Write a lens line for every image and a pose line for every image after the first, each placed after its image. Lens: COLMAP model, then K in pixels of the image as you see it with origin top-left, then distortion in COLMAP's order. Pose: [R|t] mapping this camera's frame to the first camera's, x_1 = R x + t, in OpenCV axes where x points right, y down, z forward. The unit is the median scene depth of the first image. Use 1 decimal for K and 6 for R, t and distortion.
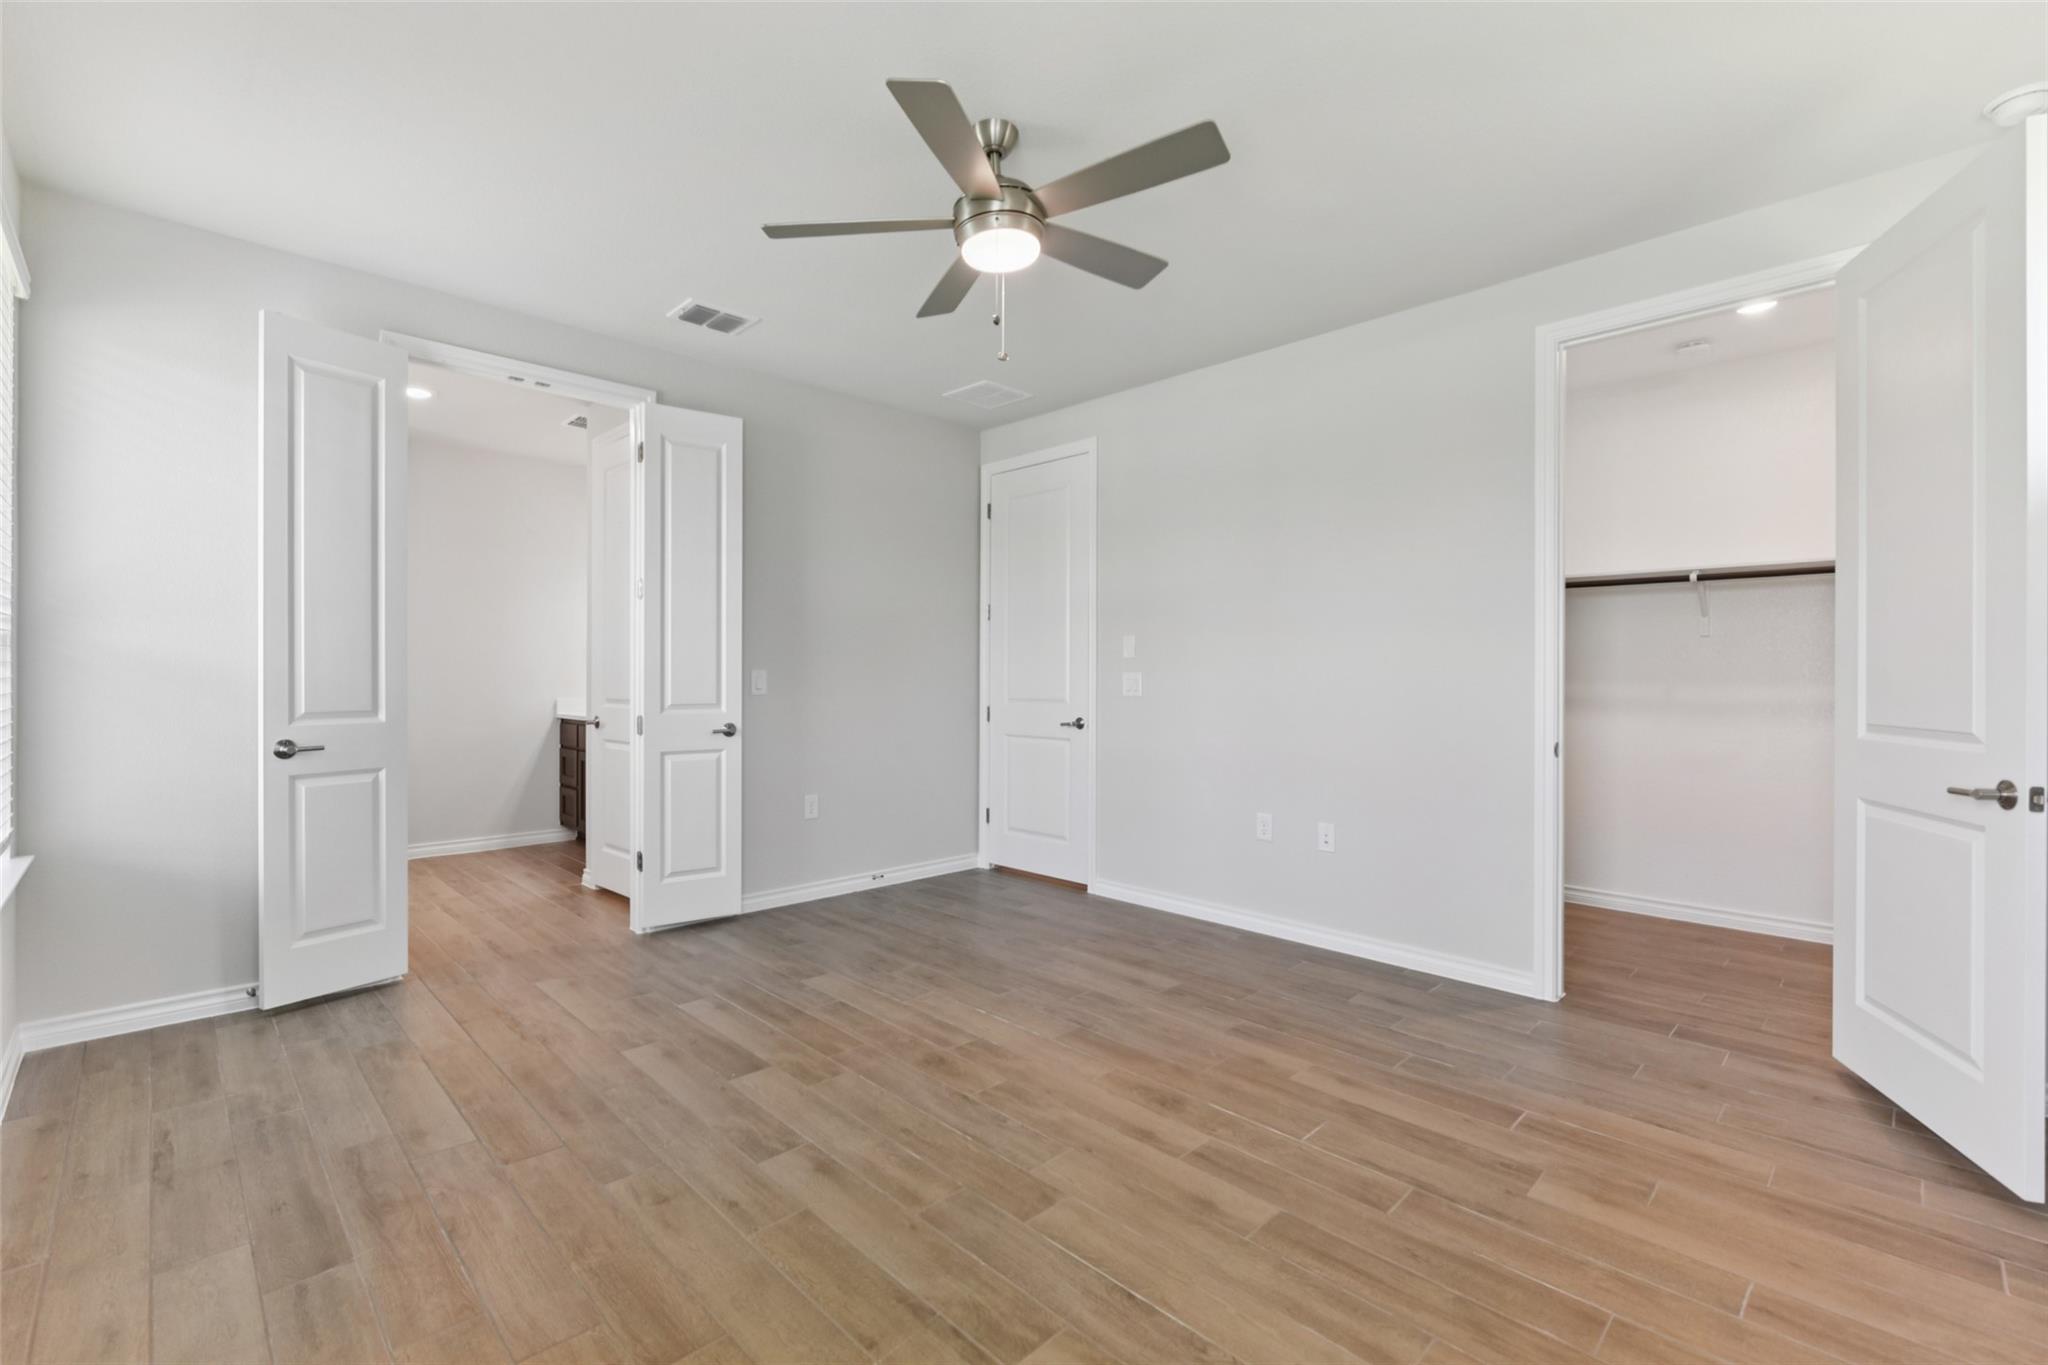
lens RADIAL K [[888.6, 0, 1024.0], [0, 888.6, 682.5], [0, 0, 1]] dist [-0.003713, -0.000358]
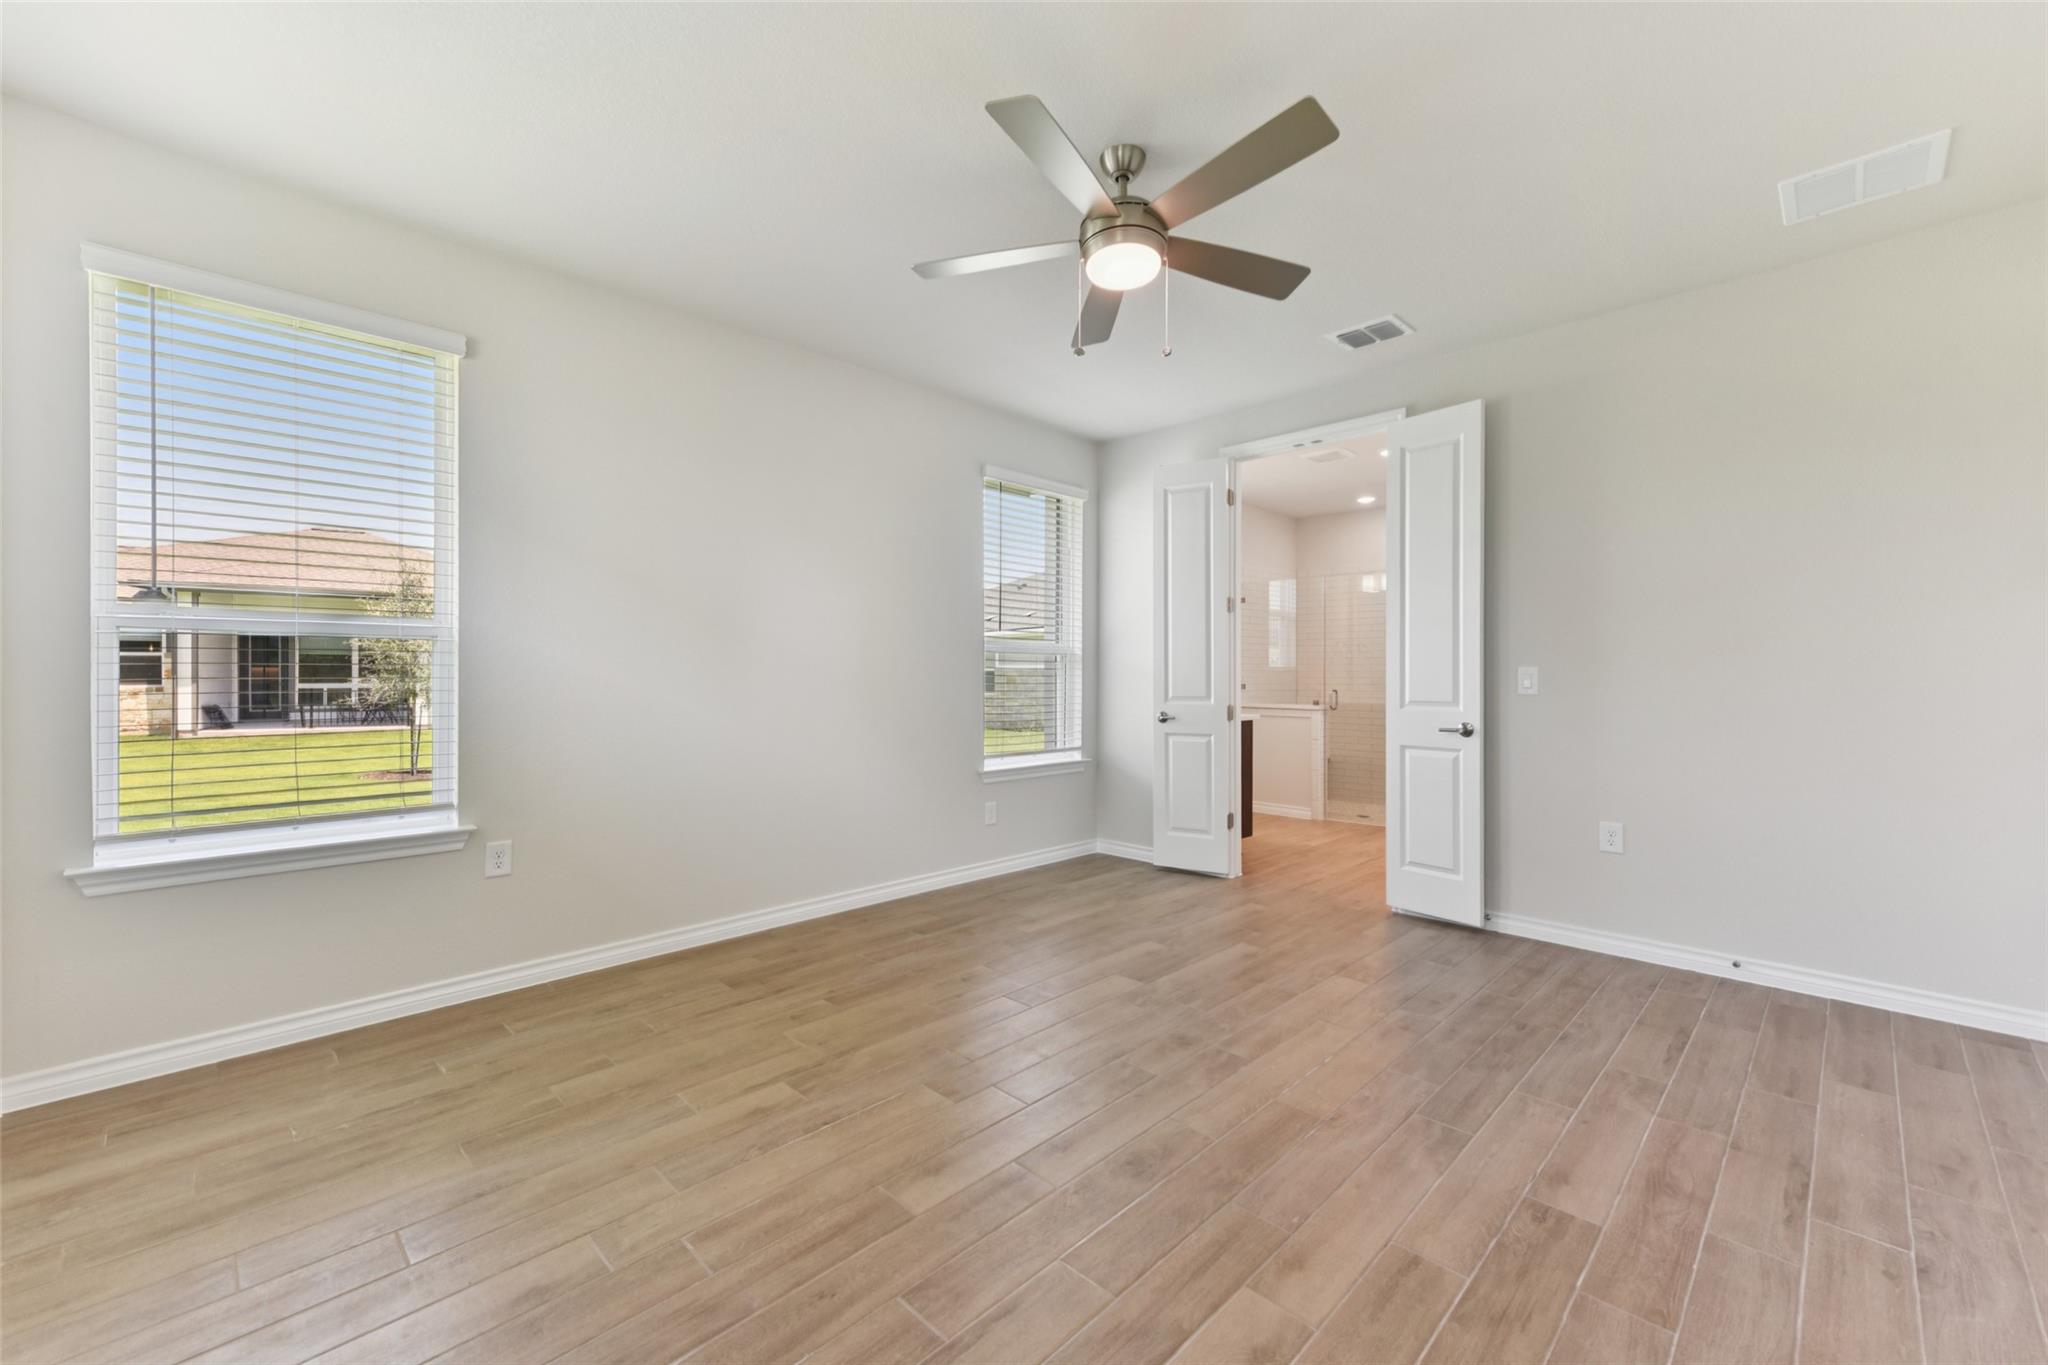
lens RADIAL K [[829.1, 0, 1024.0], [0, 829.1, 682.5], [0, 0, 1]] dist [0.018421, -0.000142]
pose [[0.014894, 0.005977, -0.999871, 0.835606], [-0.006293, 0.999963, 0.005884, -0.000583], [0.999869, 0.006204, 0.014931, 0.758758]]
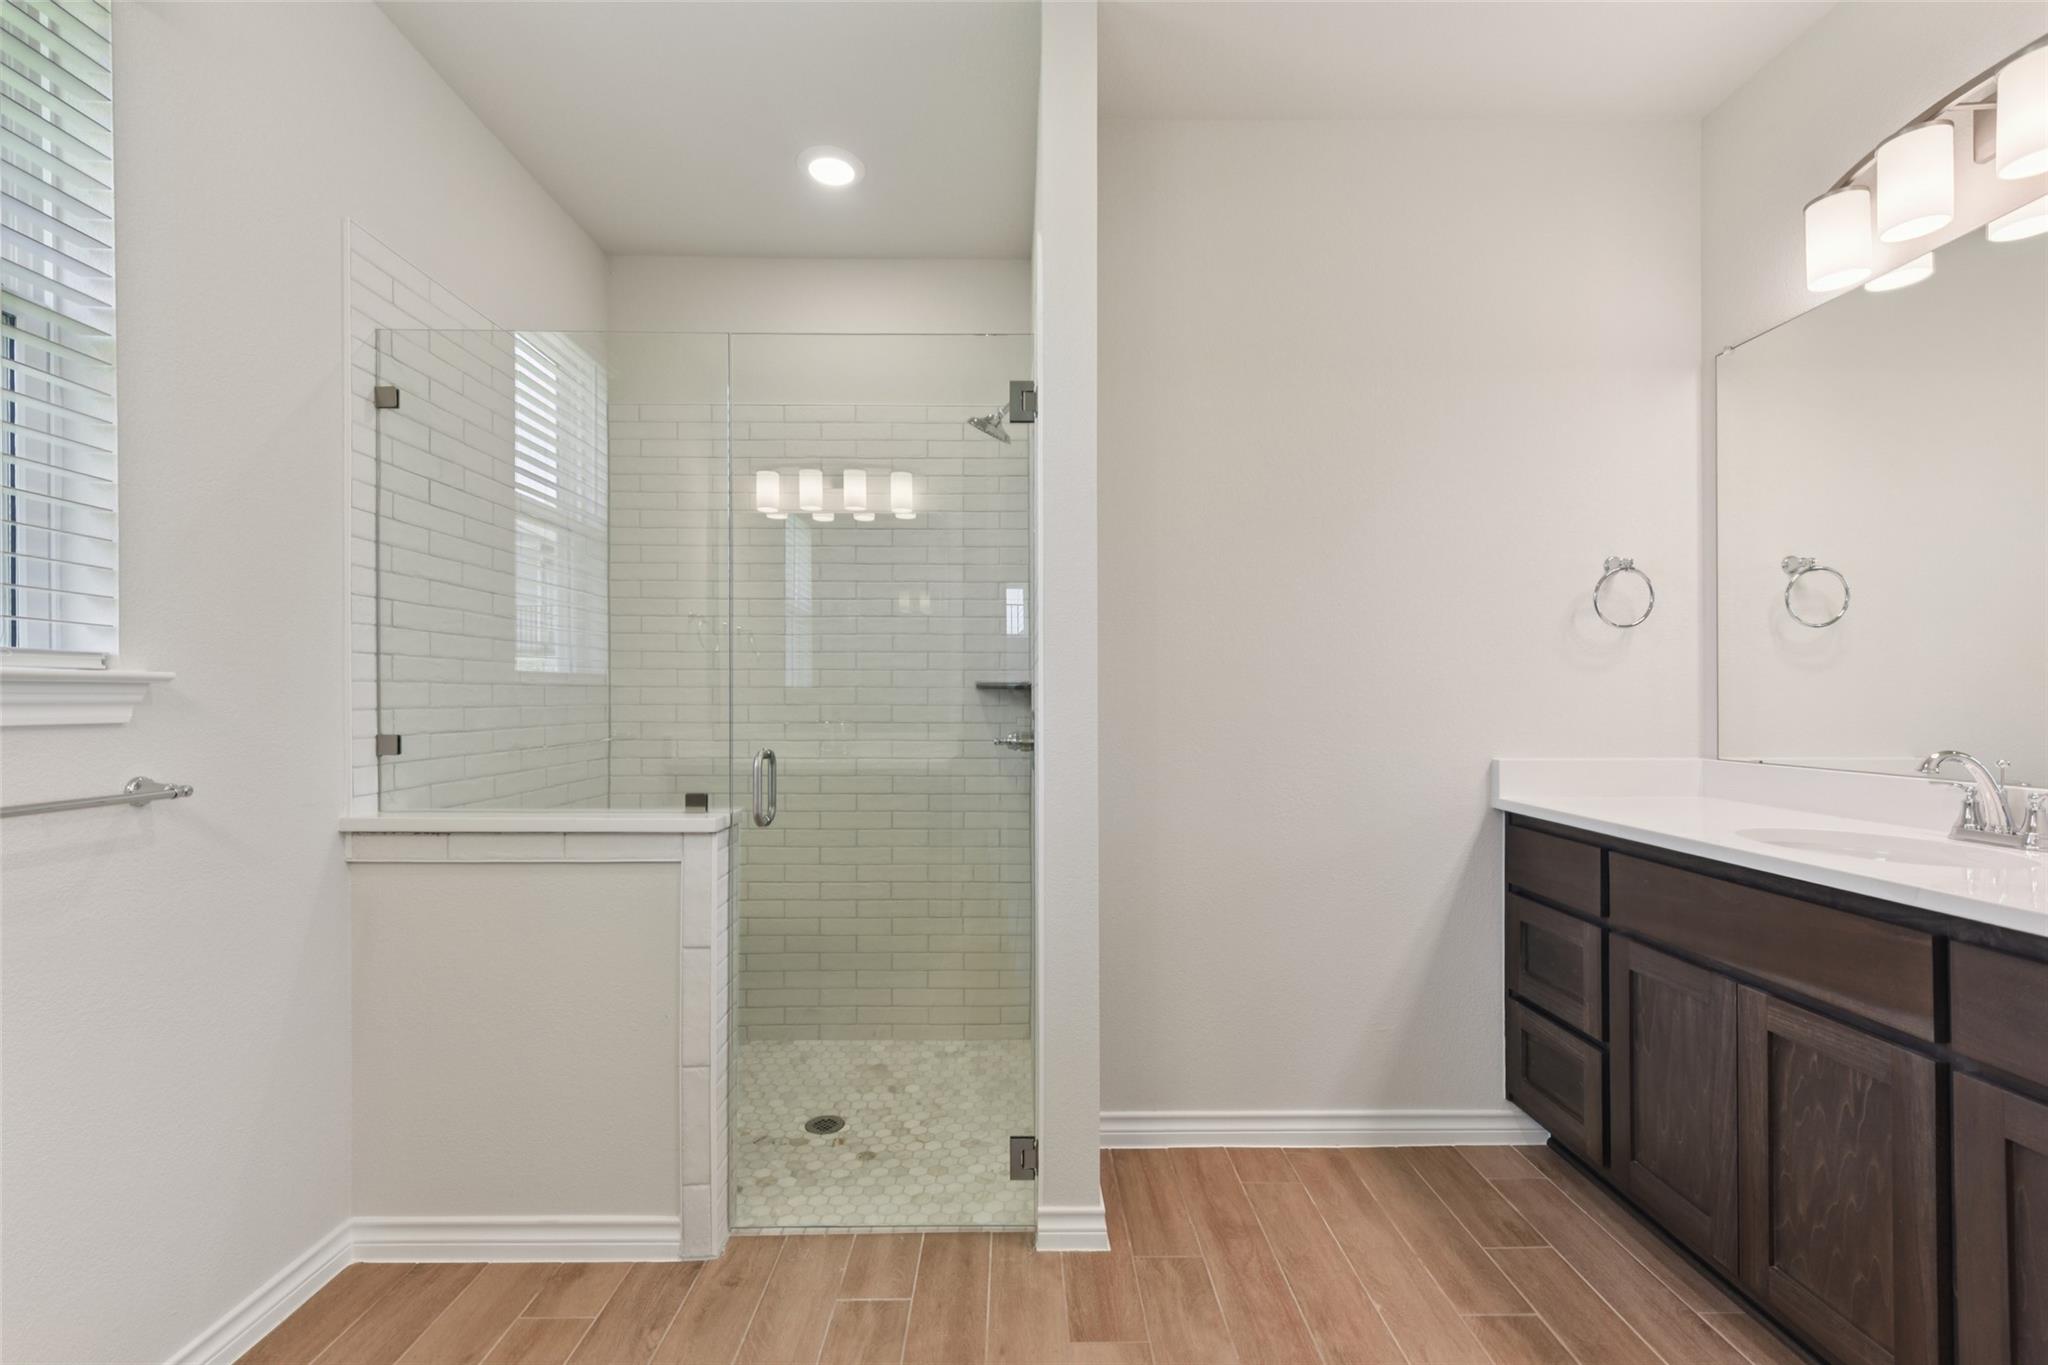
lens RADIAL K [[846.7, 0, 1035.9], [0, 846.7, 667.8], [0, 0, 1]] dist [0.008908, -0.000095]
pose [[0.730732, -0.030726, -0.681972, -0.921252], [0.007720, 0.999295, -0.036751, -0.009173], [0.682620, 0.021590, 0.730454, 1.341162]]
